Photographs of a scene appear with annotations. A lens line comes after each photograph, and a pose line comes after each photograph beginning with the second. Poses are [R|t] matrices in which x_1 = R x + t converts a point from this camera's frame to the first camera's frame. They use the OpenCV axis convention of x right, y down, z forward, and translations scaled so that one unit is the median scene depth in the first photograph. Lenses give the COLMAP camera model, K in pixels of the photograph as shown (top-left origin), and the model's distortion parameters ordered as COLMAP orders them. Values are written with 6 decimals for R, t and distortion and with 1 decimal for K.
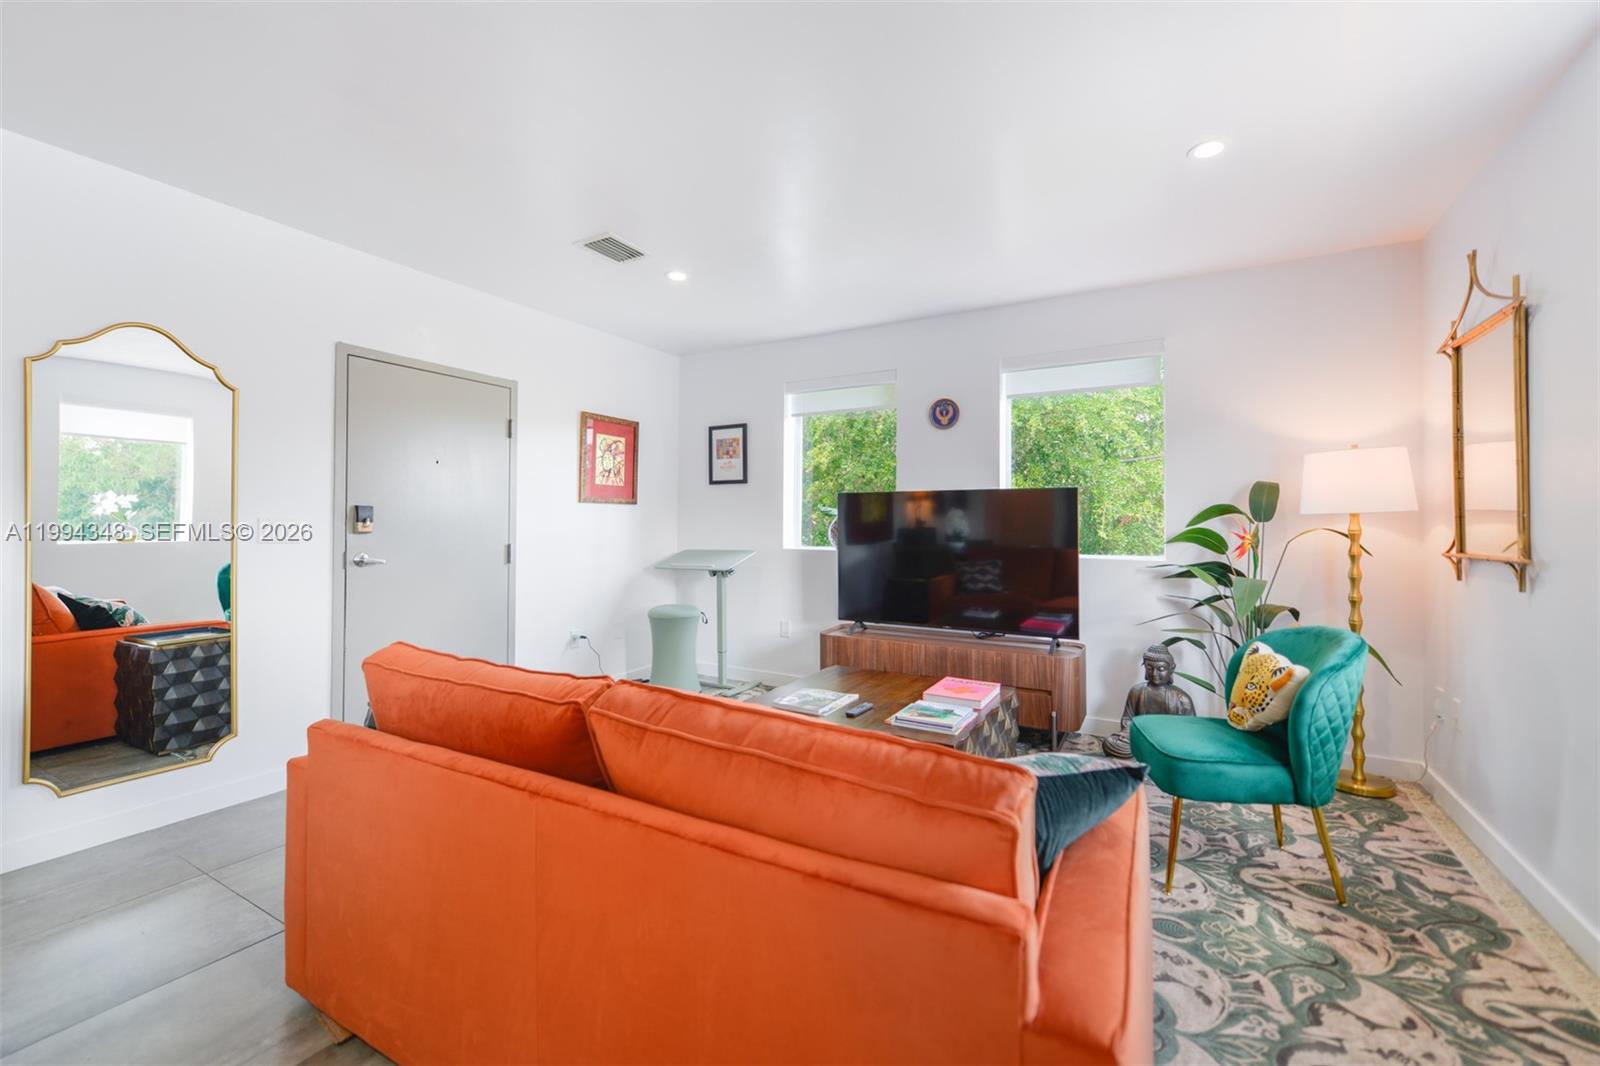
lens RADIAL K [[663.9, 0, 793.4], [0, 663.9, 519.9], [0, 0, 1]] dist [0.004158, -0.000640]
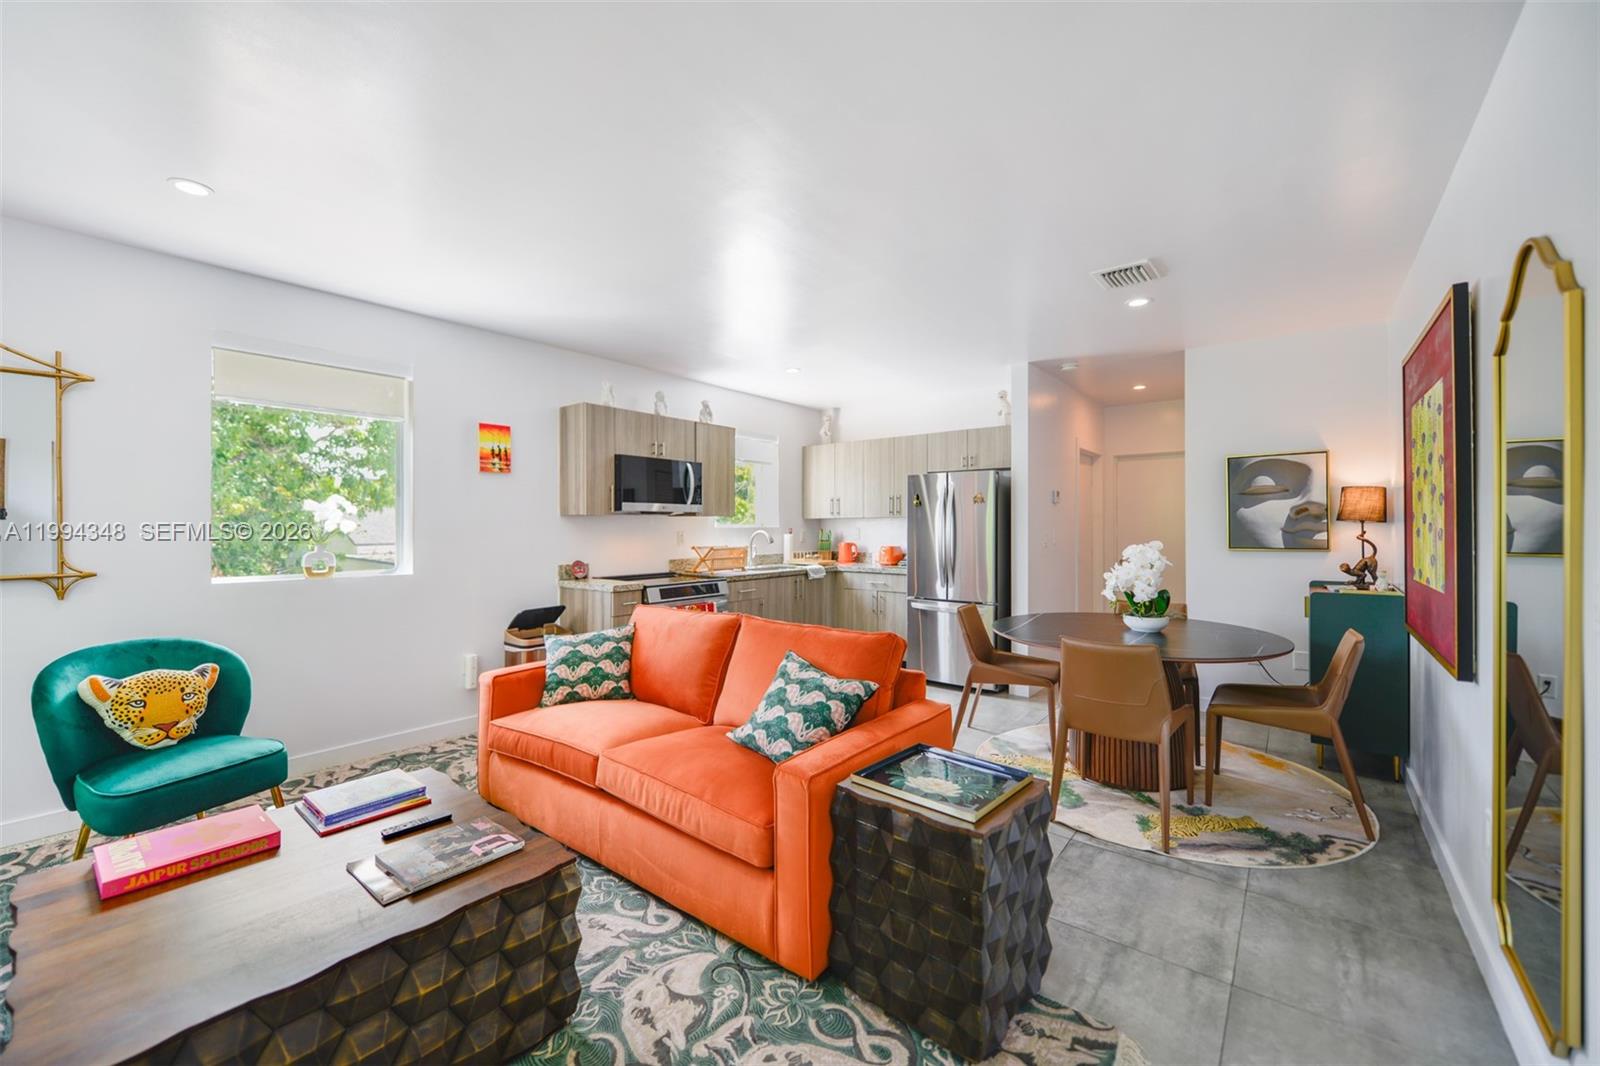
lens RADIAL K [[632.9, 0, 787.2], [0, 632.9, 528.1], [0, 0, 1]] dist [0.002084, -0.002032]
pose [[-0.986287, -0.005696, 0.164943, -0.298213], [-0.005732, 0.999984, 0.000257, -0.023010], [-0.164941, -0.000692, -0.986303, 1.206248]]
